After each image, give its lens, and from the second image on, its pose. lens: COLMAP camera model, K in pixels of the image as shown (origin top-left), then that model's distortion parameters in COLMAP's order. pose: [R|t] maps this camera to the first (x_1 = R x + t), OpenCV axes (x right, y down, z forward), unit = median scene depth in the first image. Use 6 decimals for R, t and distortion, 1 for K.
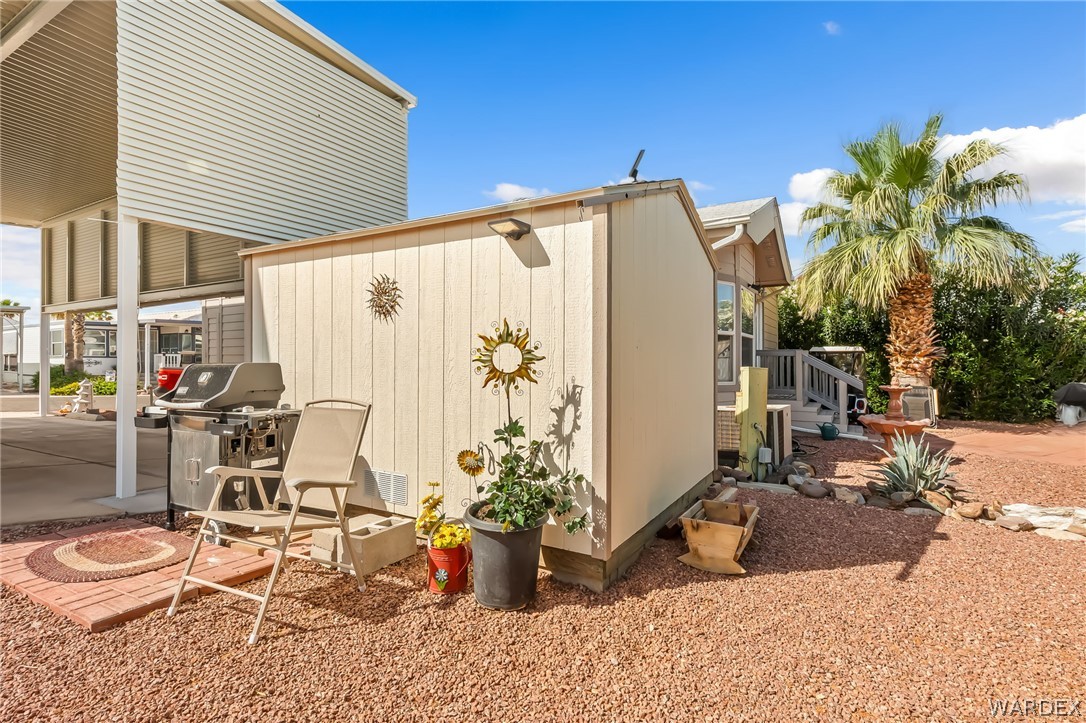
lens RADIAL K [[525.3, 0, 549.3], [0, 525.3, 350.6], [0, 0, 1]] dist [-0.002823, 0.000305]
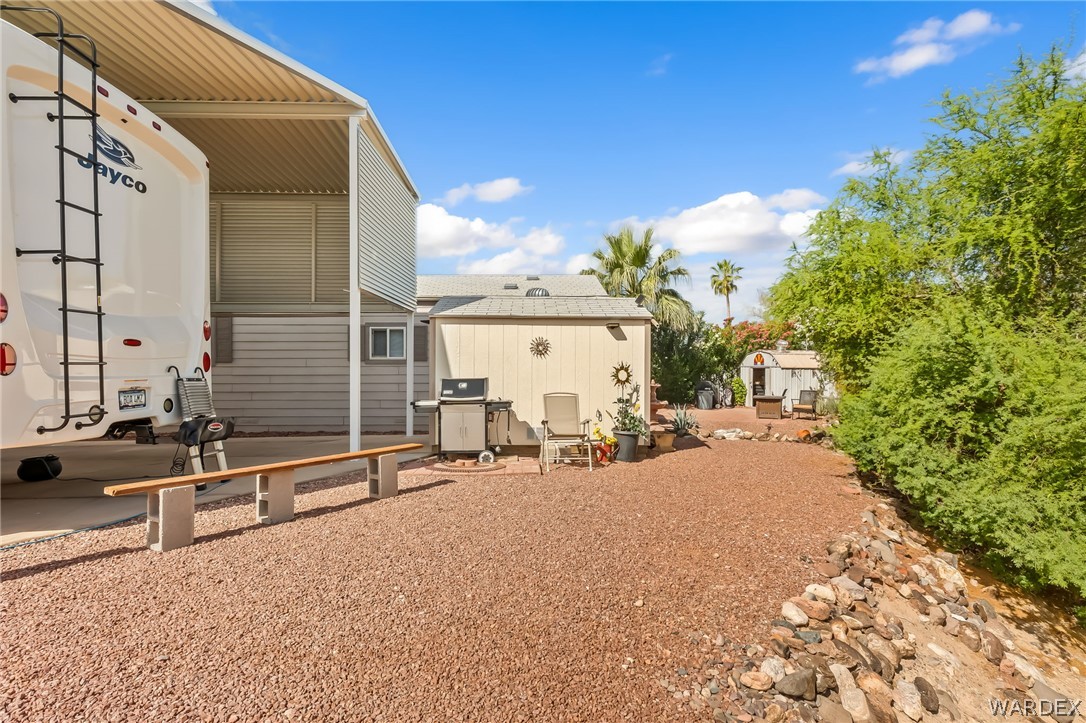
lens RADIAL K [[510.5, 0, 543.3], [0, 510.5, 366.4], [0, 0, 1]] dist [0.002292, 0.000300]
pose [[0.852774, -0.000785, 0.522280, -1.805741], [-0.009780, 0.999800, 0.017472, -0.074689], [-0.522189, -0.020008, 0.852595, -1.049219]]
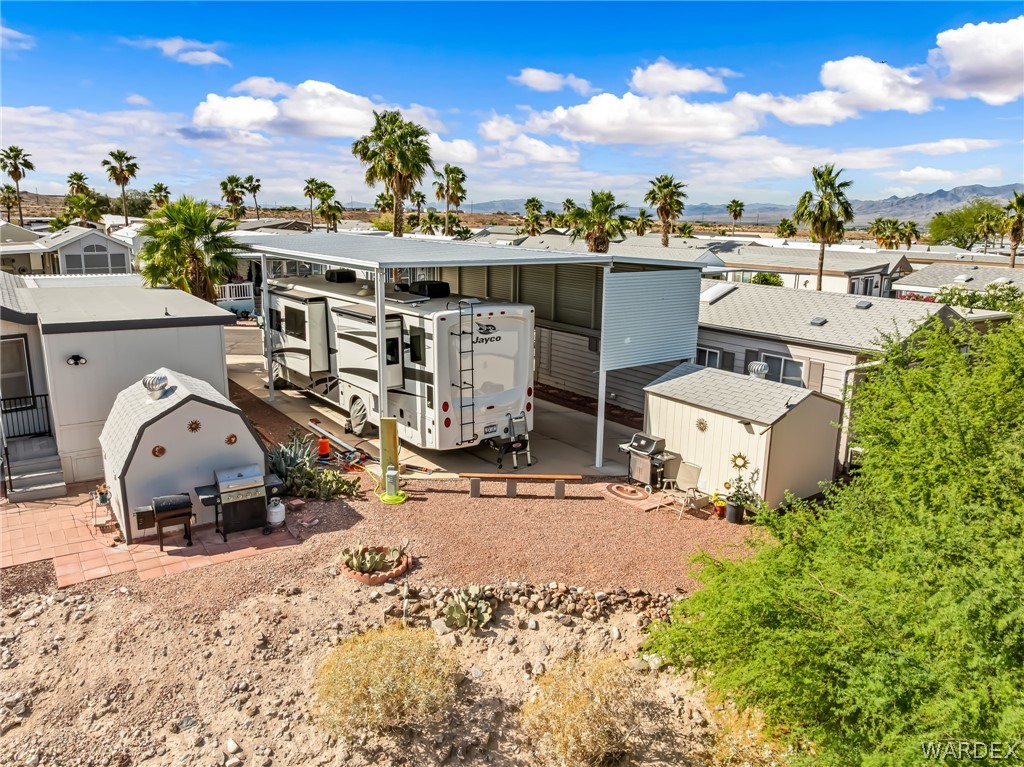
lens RADIAL K [[720.8, 0, 527.1], [0, 720.8, 370.1], [0, 0, 1]] dist [-0.062685, 0.002353]
pose [[0.924337, 0.097538, -0.368900, 0.336376], [-0.010167, 0.972731, 0.231715, -1.774813], [0.381441, -0.210432, 0.900123, -4.011214]]
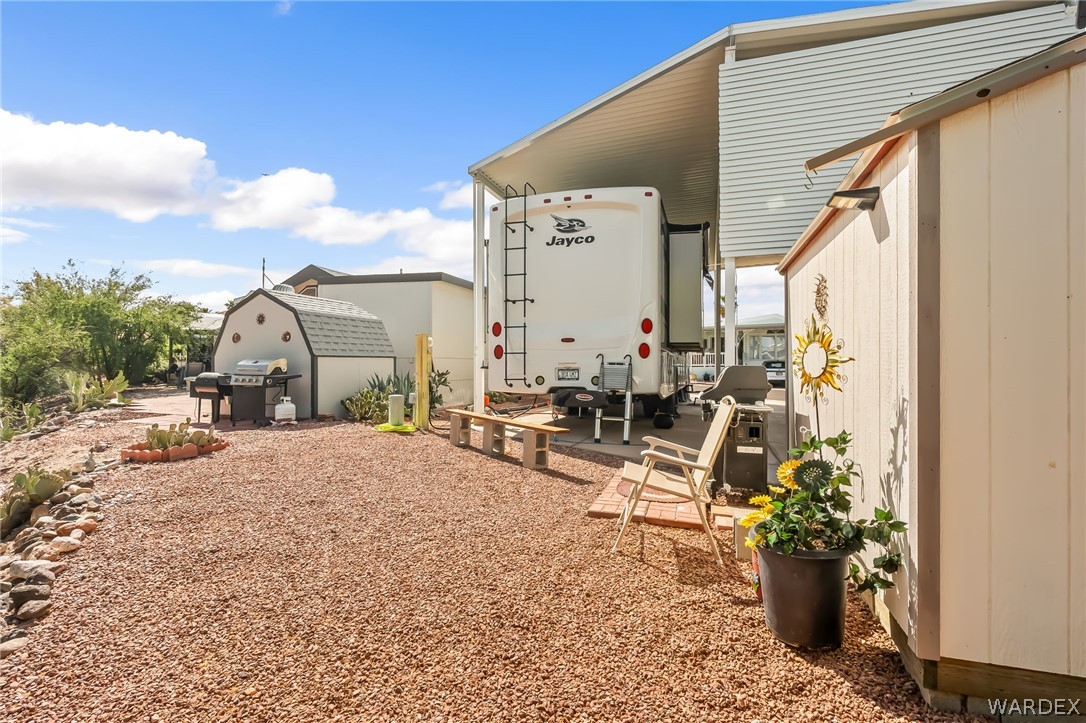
lens RADIAL K [[510.5, 0, 543.3], [0, 510.5, 366.4], [0, 0, 1]] dist [0.002292, 0.000300]
pose [[0.219455, 0.003112, -0.975618, 0.604876], [0.019640, 0.999778, 0.007607, 0.008853], [0.975425, -0.020830, 0.219346, 0.366076]]
